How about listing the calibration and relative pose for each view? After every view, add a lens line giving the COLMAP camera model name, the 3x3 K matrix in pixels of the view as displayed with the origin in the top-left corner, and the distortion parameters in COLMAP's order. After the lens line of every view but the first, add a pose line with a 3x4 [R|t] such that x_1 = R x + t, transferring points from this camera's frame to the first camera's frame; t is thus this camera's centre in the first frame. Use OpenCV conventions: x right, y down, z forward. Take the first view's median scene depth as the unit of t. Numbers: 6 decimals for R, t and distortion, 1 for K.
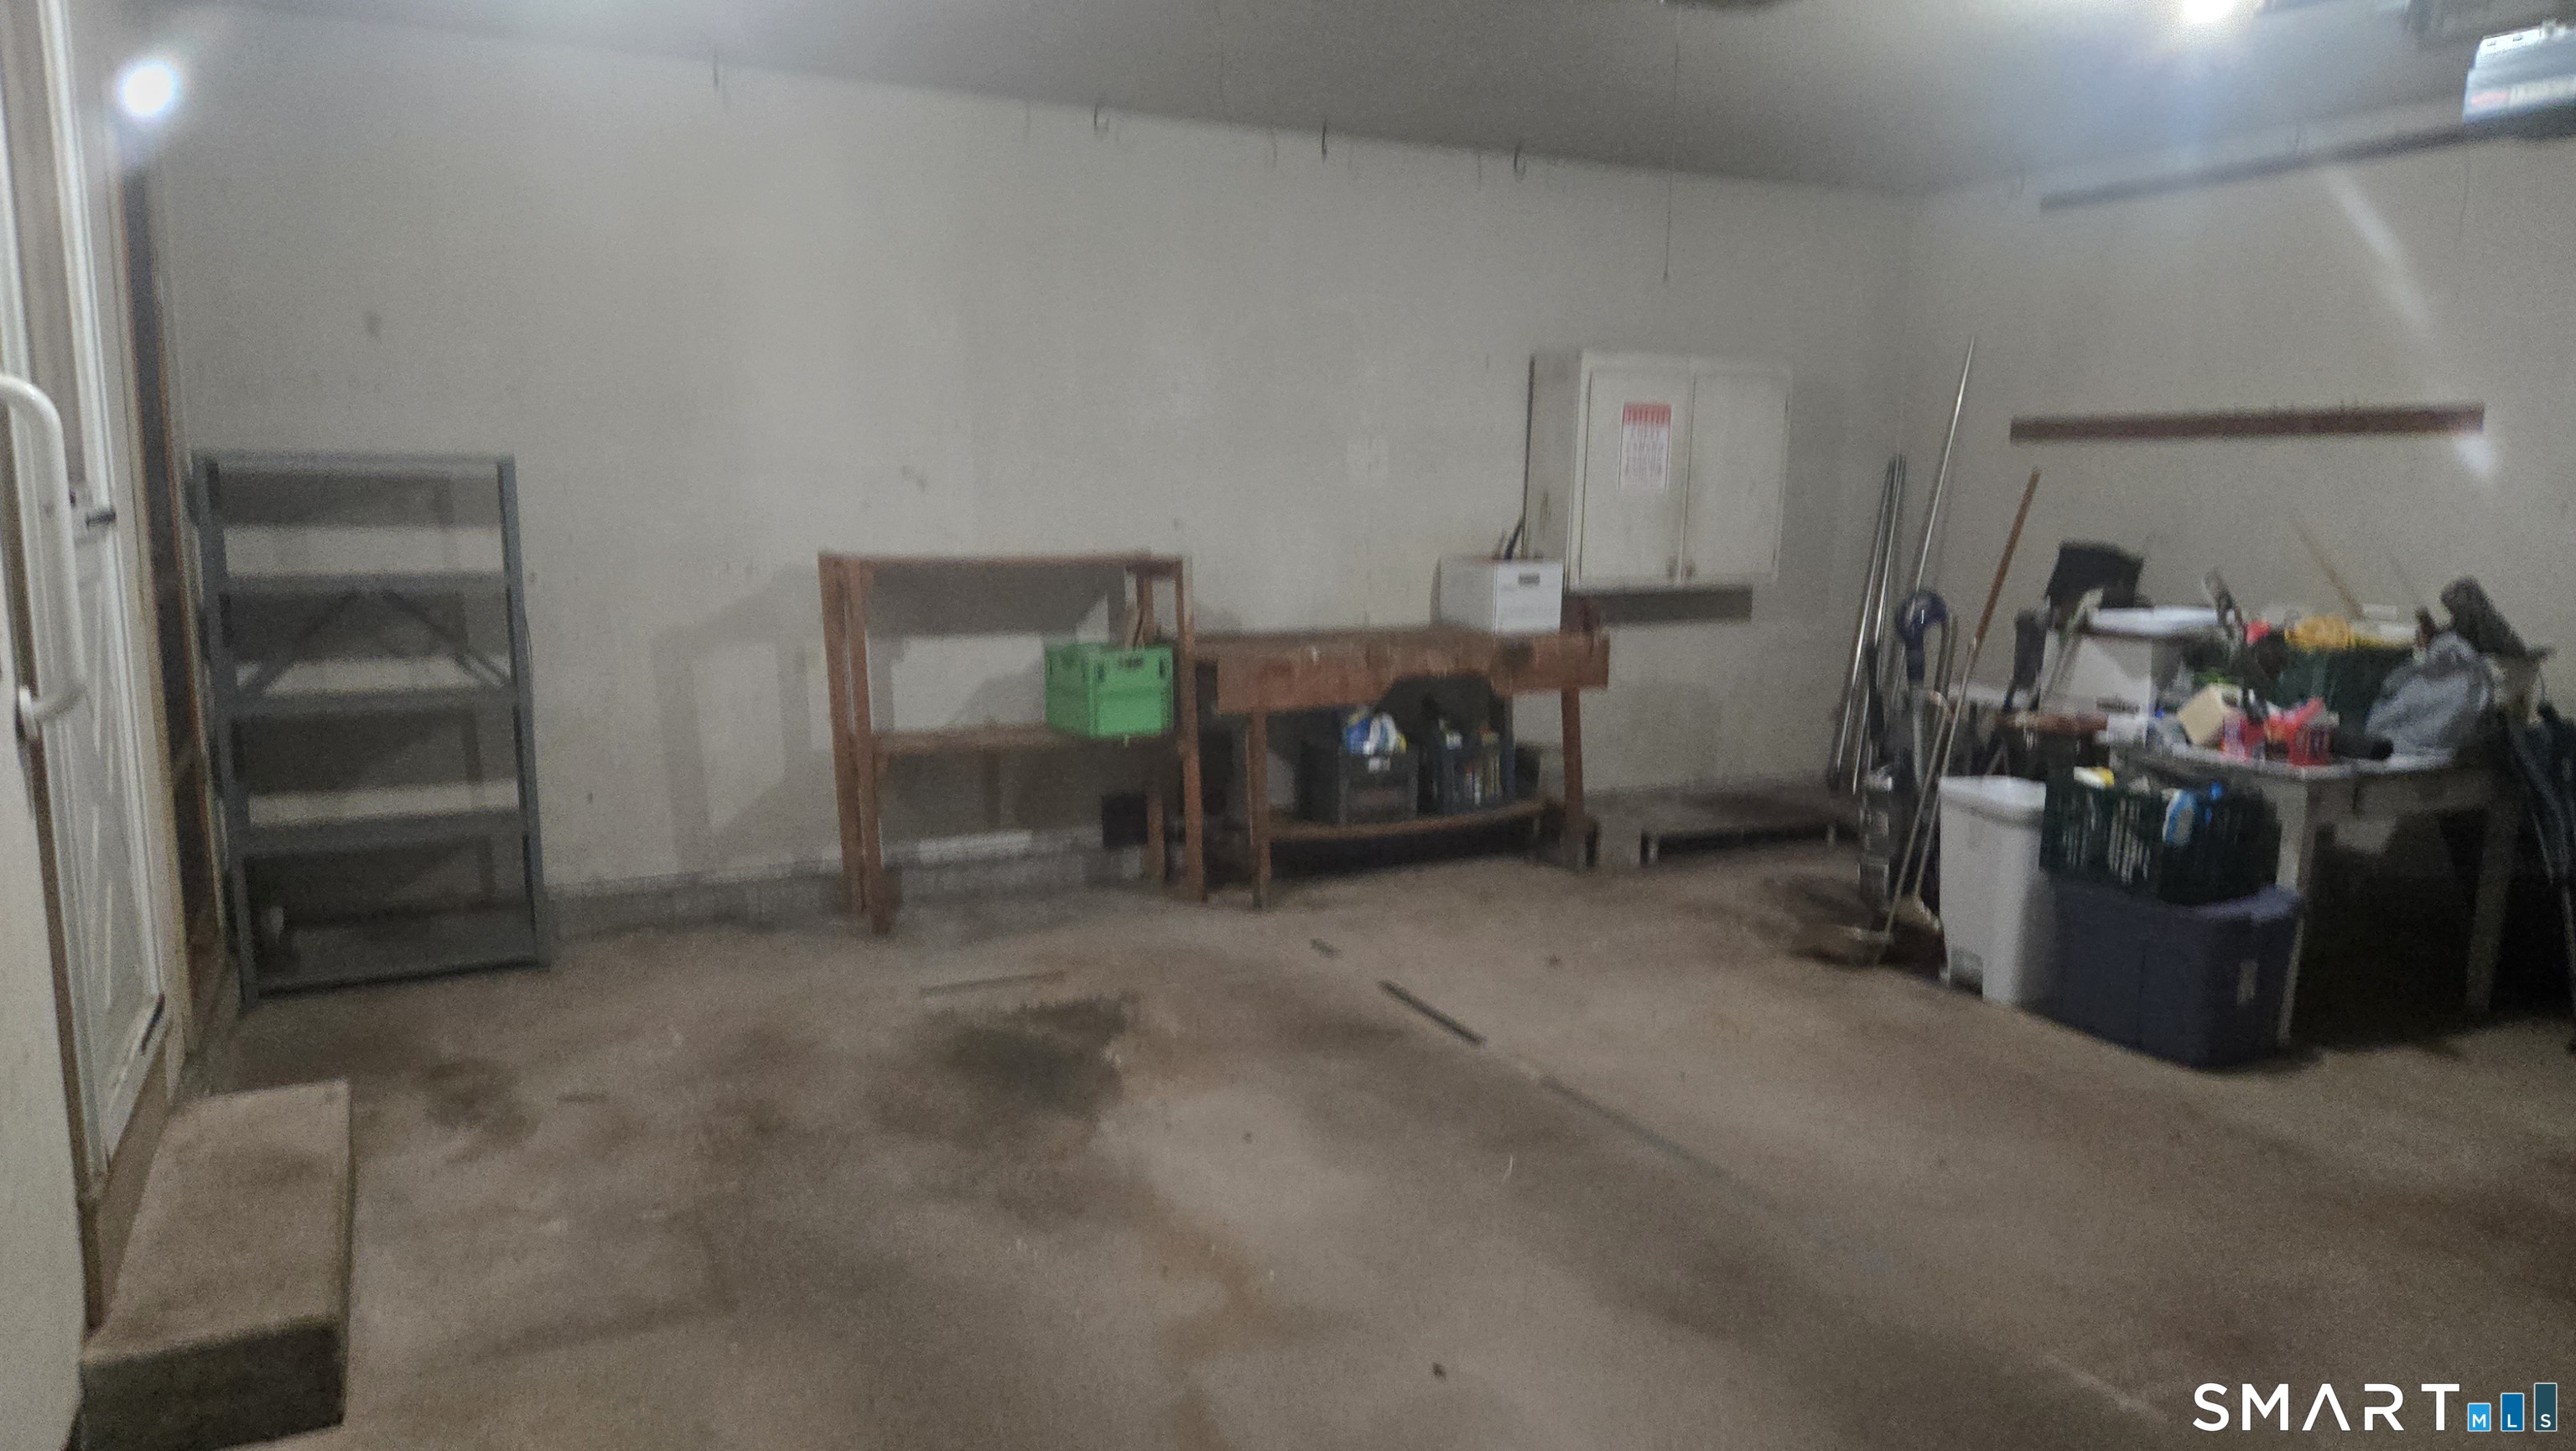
lens RADIAL K [[1730.4, 0, 1288.0], [0, 1730.4, 725.5], [0, 0, 1]] dist [0.083553, -0.078094]
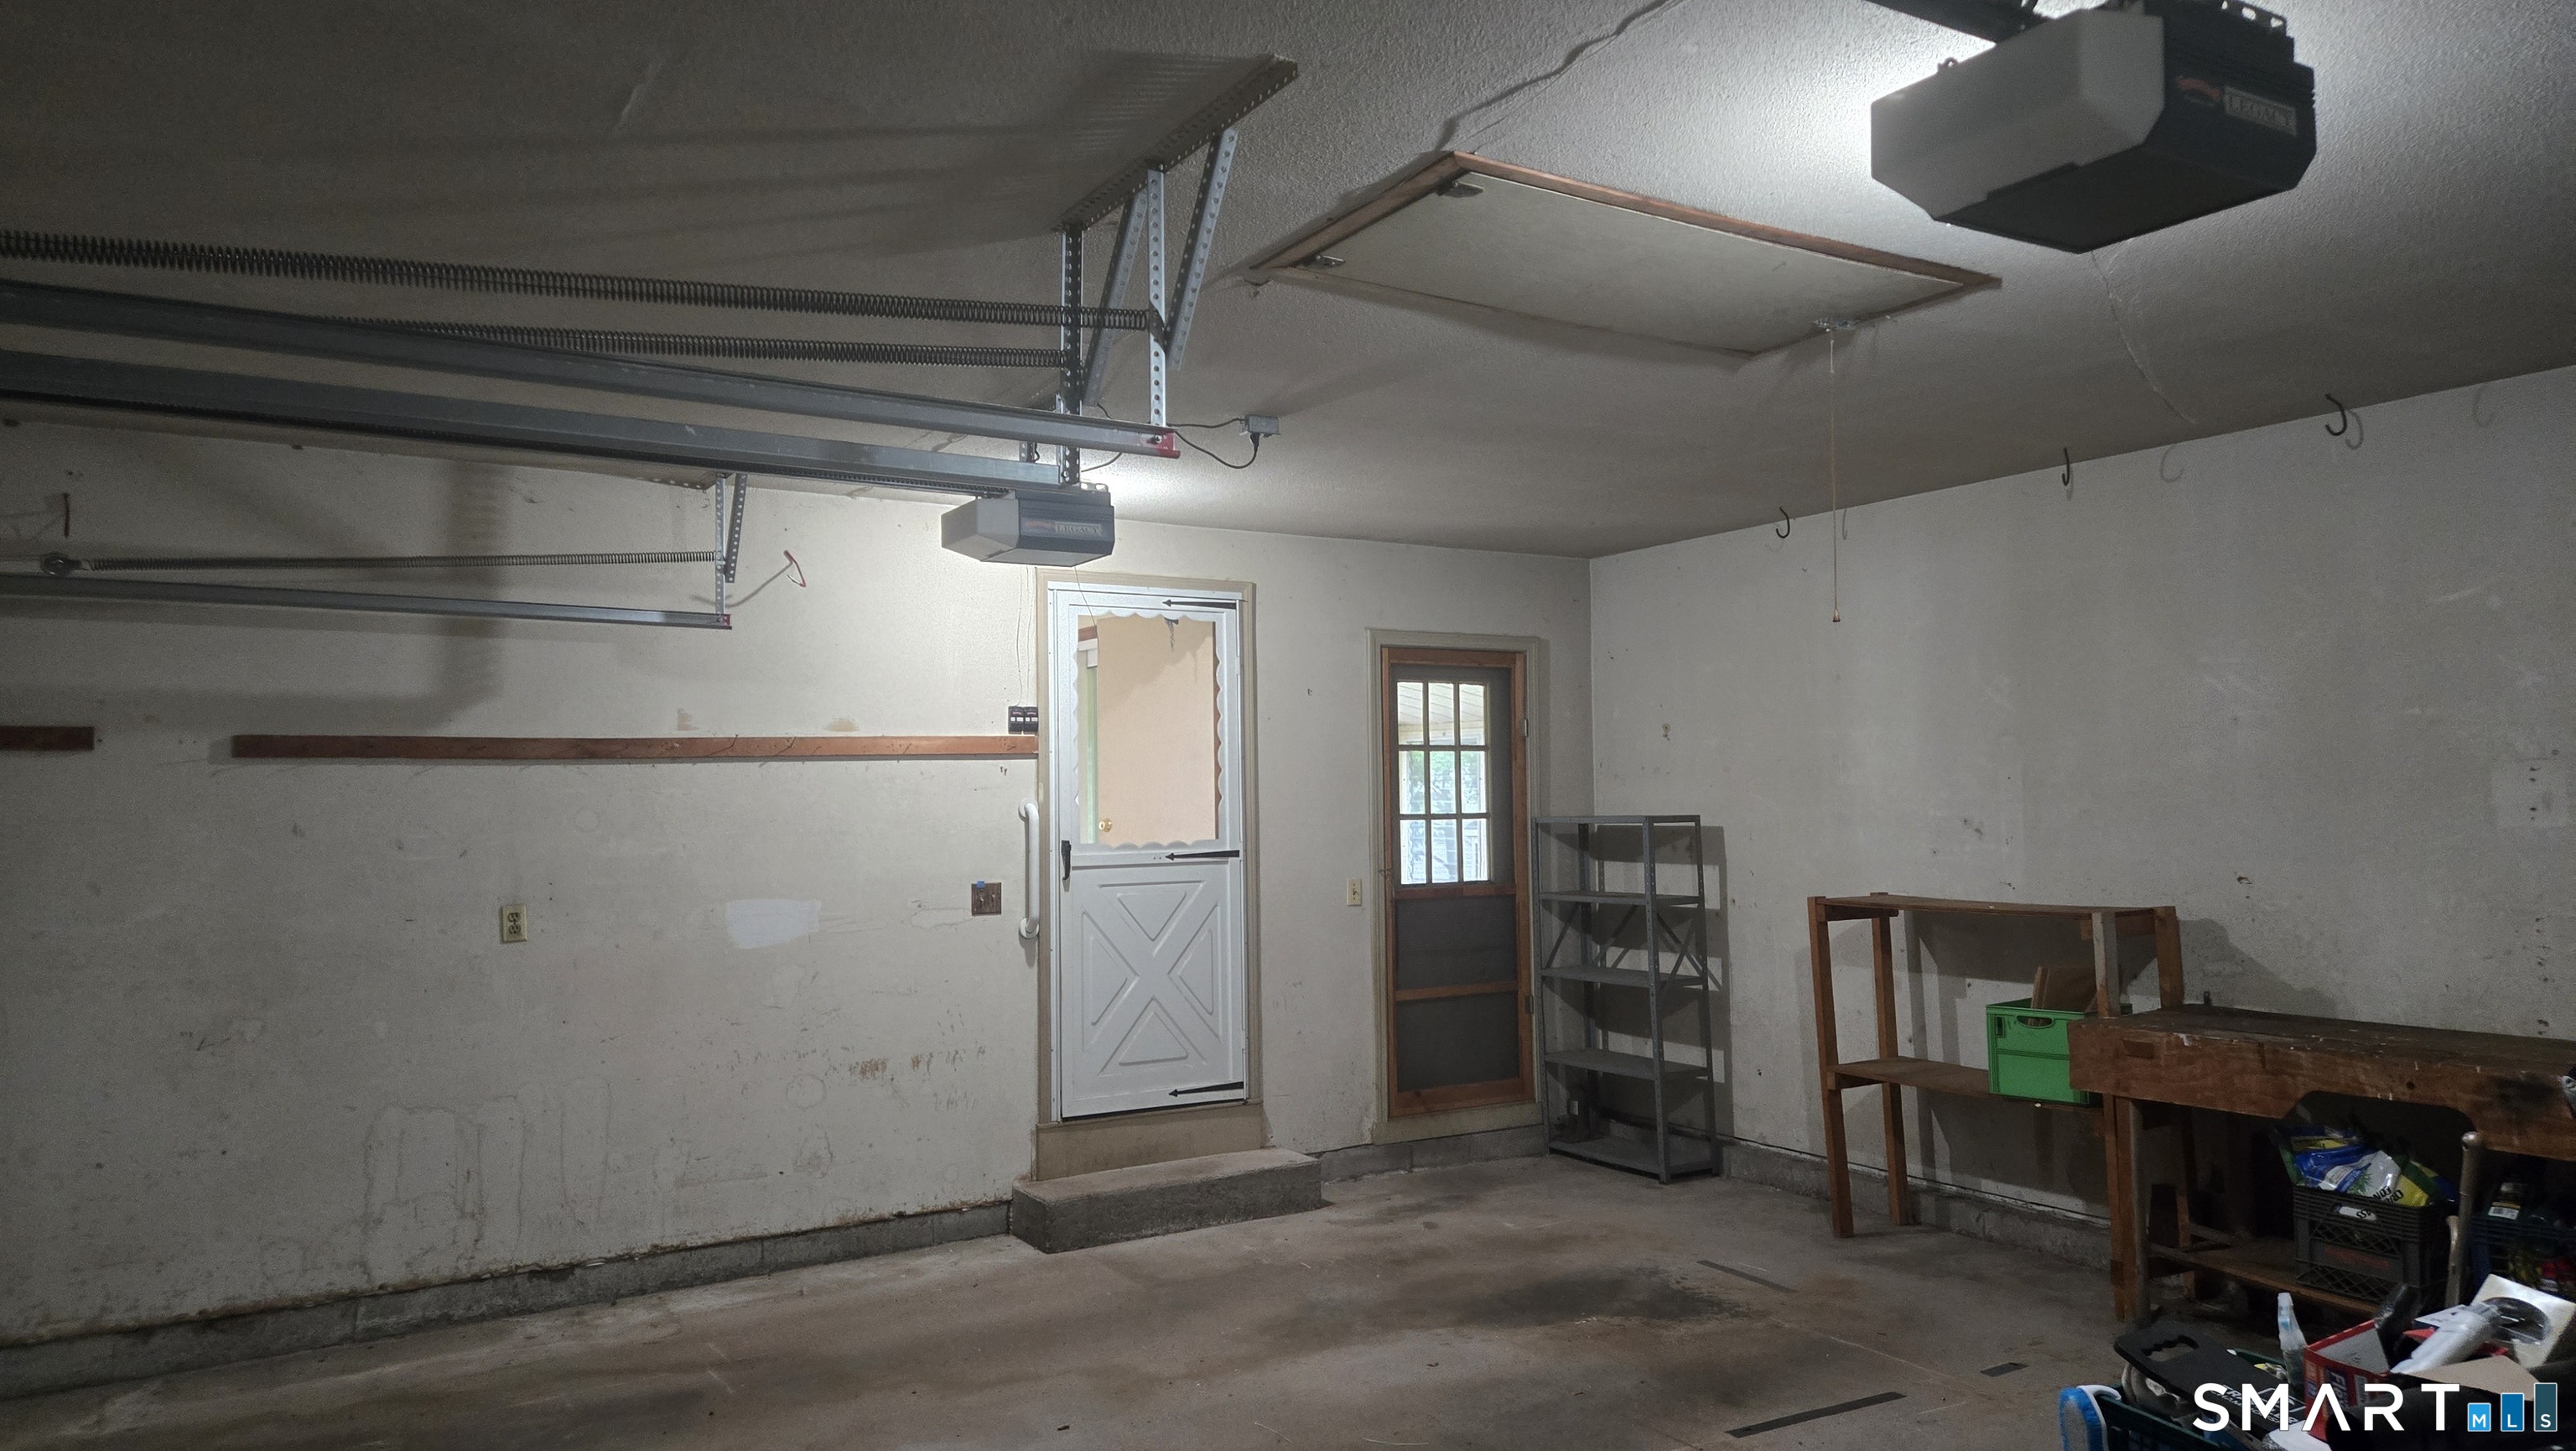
lens RADIAL K [[1730.4, 0, 1288.0], [0, 1730.4, 725.5], [0, 0, 1]] dist [0.083553, -0.078094]
pose [[0.058700, -0.057352, -0.996627, 0.893871], [-0.127559, 0.989734, -0.064468, -0.086659], [0.990092, 0.130913, 0.050782, 0.553569]]
